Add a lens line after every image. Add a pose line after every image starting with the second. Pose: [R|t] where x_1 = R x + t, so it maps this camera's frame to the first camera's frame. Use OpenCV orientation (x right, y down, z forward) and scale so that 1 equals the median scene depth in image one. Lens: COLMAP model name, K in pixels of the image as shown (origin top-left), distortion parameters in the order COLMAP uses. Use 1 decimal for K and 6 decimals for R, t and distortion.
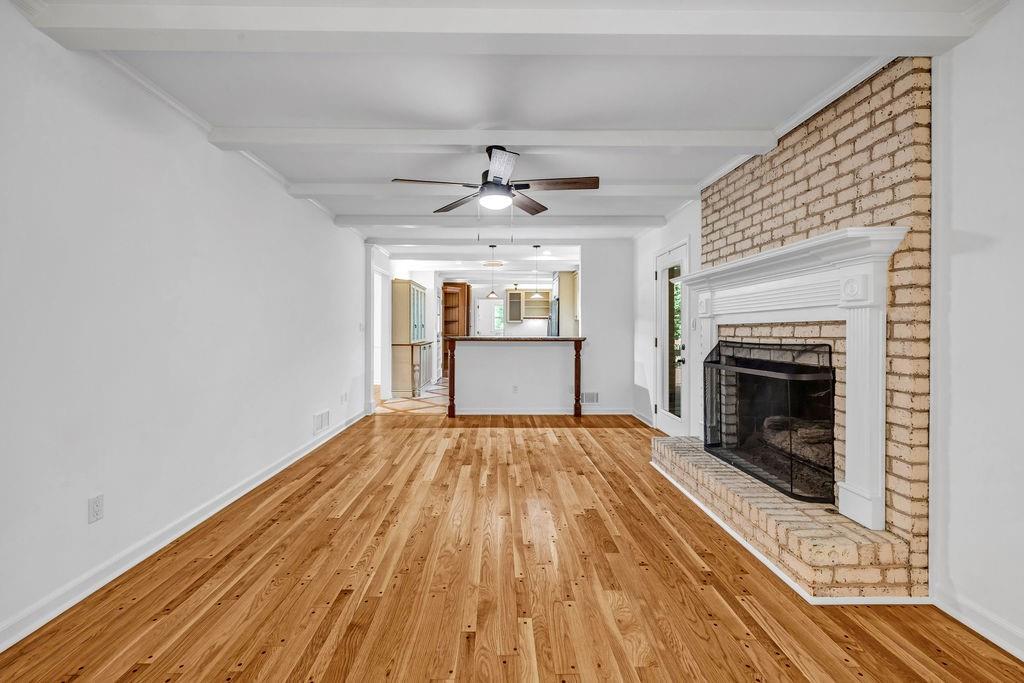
lens RADIAL K [[450.4, 0, 492.0], [0, 450.4, 328.7], [0, 0, 1]] dist [0.000296, -0.000024]
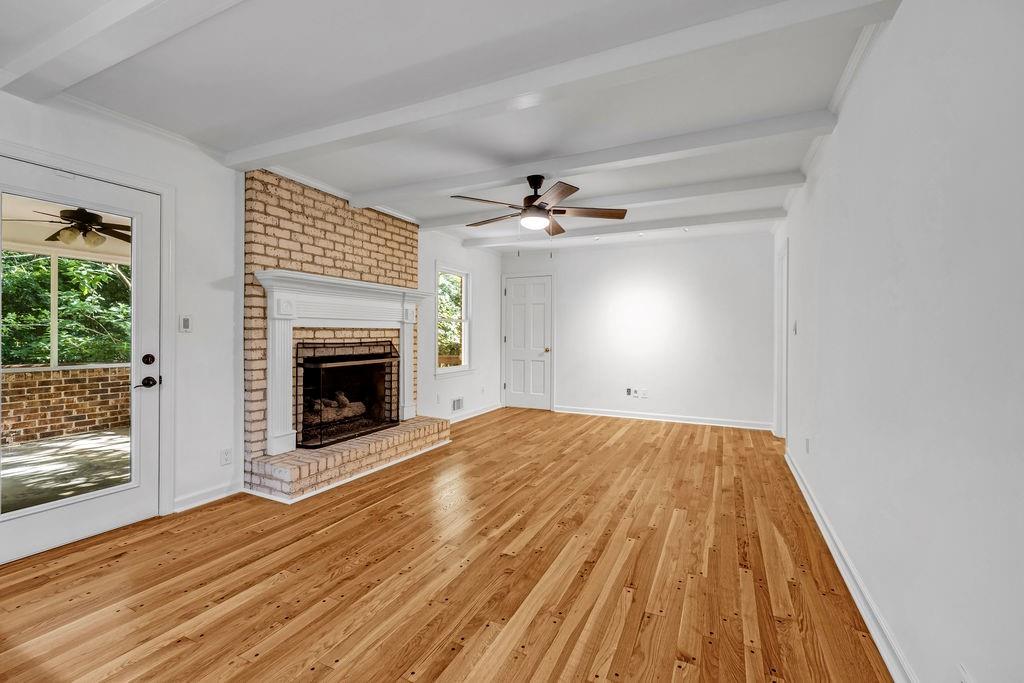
lens RADIAL K [[450.4, 0, 490.0], [0, 450.4, 335.4], [0, 0, 1]] dist [0.000296, -0.000024]
pose [[-0.891298, -0.008204, 0.453345, -0.412127], [-0.008989, 0.999960, 0.000423, 0.006179], [-0.453330, -0.003699, -0.891335, 2.074199]]
